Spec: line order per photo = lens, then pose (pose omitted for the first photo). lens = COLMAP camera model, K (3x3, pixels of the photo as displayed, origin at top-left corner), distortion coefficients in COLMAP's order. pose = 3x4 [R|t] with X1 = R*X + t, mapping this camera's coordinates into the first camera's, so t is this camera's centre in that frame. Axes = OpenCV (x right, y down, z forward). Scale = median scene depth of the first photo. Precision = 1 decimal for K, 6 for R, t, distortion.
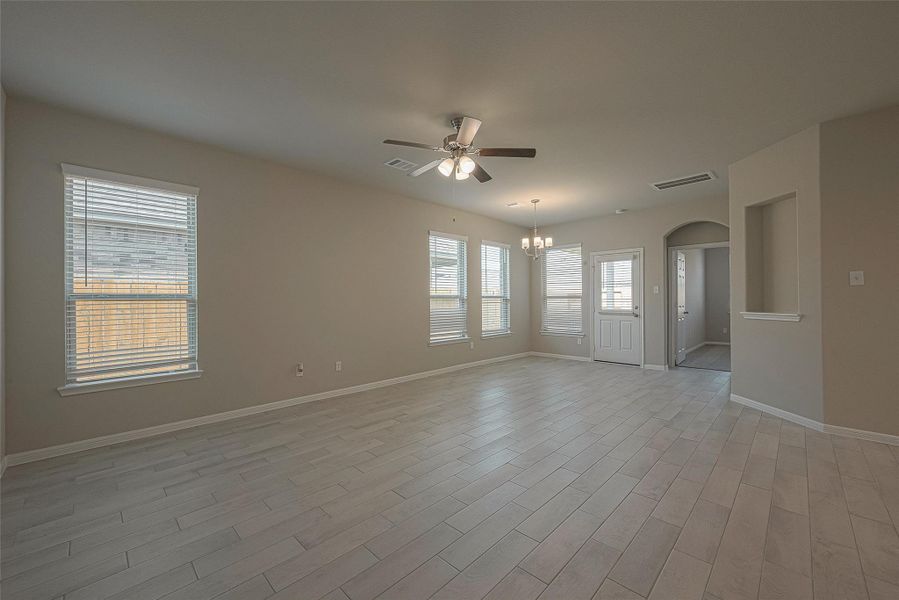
lens RADIAL K [[365.0, 0, 448.2], [0, 365.0, 299.3], [0, 0, 1]] dist [-0.001120, -0.000376]
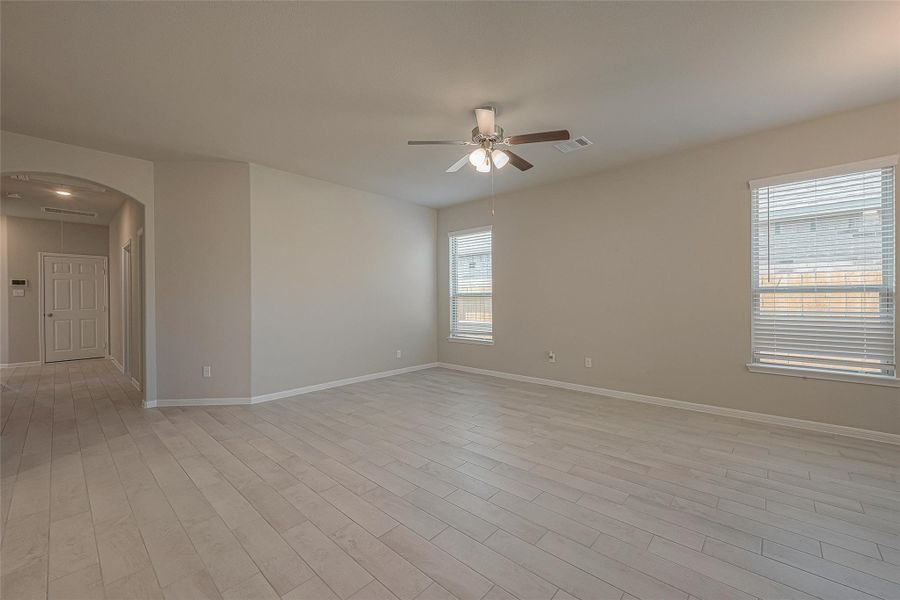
lens RADIAL K [[365.4, 0, 448.7], [0, 365.4, 299.3], [0, 0, 1]] dist [-0.001120, -0.000376]
pose [[0.021085, 0.011656, -0.999710, 0.805070], [0.007616, 0.999901, 0.011819, -0.003969], [0.999749, -0.007863, 0.020995, 0.713445]]
